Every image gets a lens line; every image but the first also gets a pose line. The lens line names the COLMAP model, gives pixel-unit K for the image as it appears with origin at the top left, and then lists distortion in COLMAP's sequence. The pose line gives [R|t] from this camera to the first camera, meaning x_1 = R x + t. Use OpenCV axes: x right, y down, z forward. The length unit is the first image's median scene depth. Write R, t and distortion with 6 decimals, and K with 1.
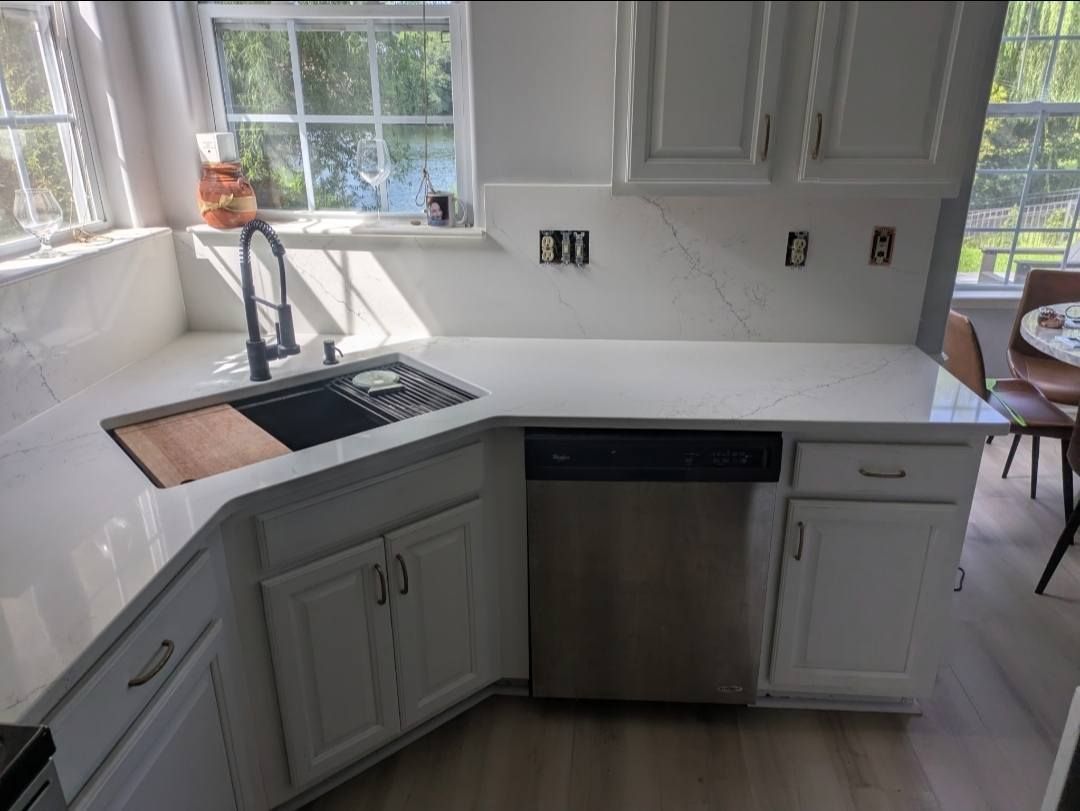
lens RADIAL K [[794.3, 0, 540.0], [0, 794.3, 405.5], [0, 0, 1]] dist [0.074455, -0.080555]
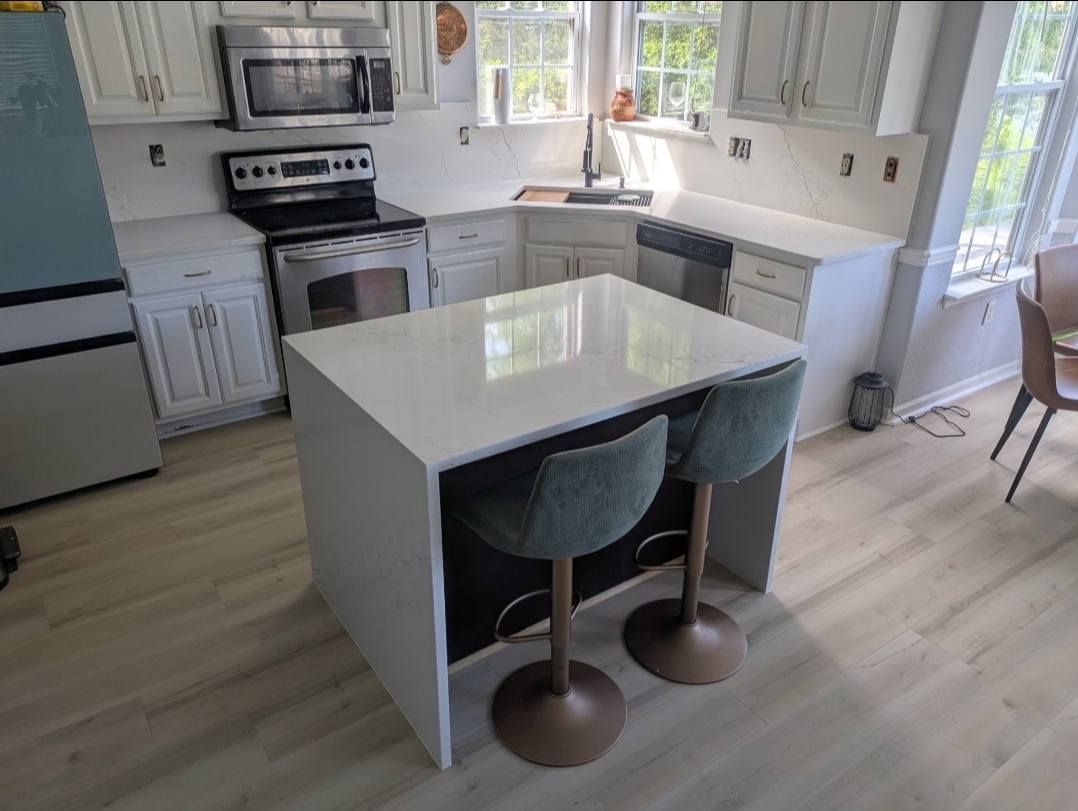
lens RADIAL K [[792.8, 0, 539.0], [0, 792.8, 405.5], [0, 0, 1]] dist [0.074455, -0.080555]
pose [[0.622004, 0.346447, -0.702200, 1.247270], [-0.298416, 0.933995, 0.196473, 0.131371], [0.723919, 0.087340, 0.684334, -0.546010]]
